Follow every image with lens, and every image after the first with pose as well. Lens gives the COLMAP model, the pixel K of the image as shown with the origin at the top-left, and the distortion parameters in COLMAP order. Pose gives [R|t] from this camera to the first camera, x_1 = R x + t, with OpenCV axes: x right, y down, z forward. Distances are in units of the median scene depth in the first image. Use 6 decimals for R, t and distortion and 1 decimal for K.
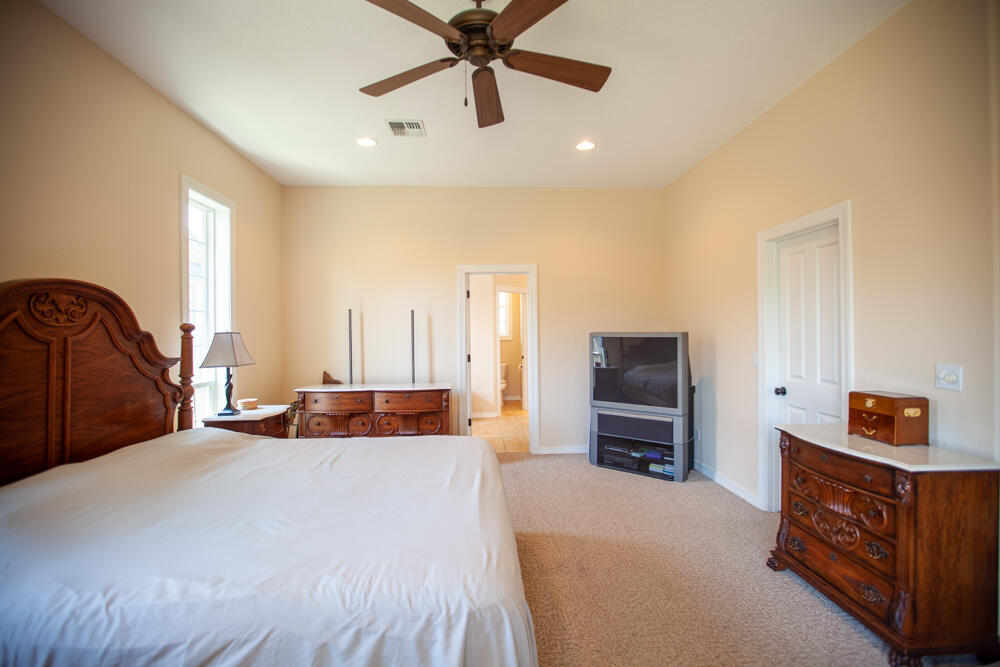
lens RADIAL K [[459.3, 0, 499.6], [0, 459.3, 329.1], [0, 0, 1]] dist [-0.042925, 0.012201]
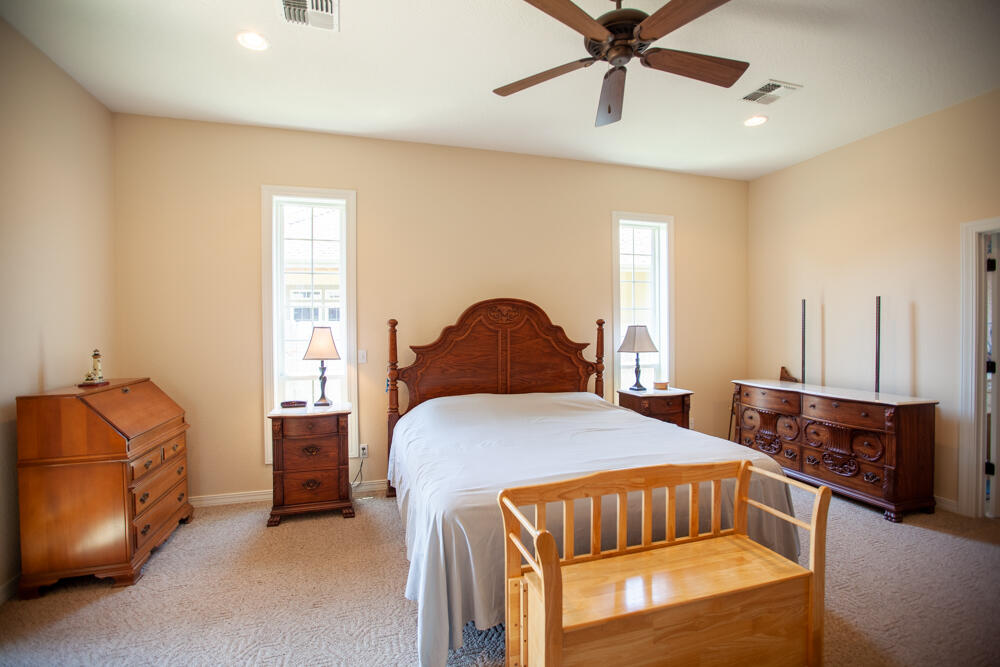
lens RADIAL K [[459.3, 0, 499.7], [0, 459.3, 334.0], [0, 0, 1]] dist [-0.042925, 0.012201]
pose [[0.244027, 0.023160, -0.969492, 0.426298], [0.009111, 0.999616, 0.026173, -0.005217], [0.969726, -0.015220, 0.243723, 0.234837]]
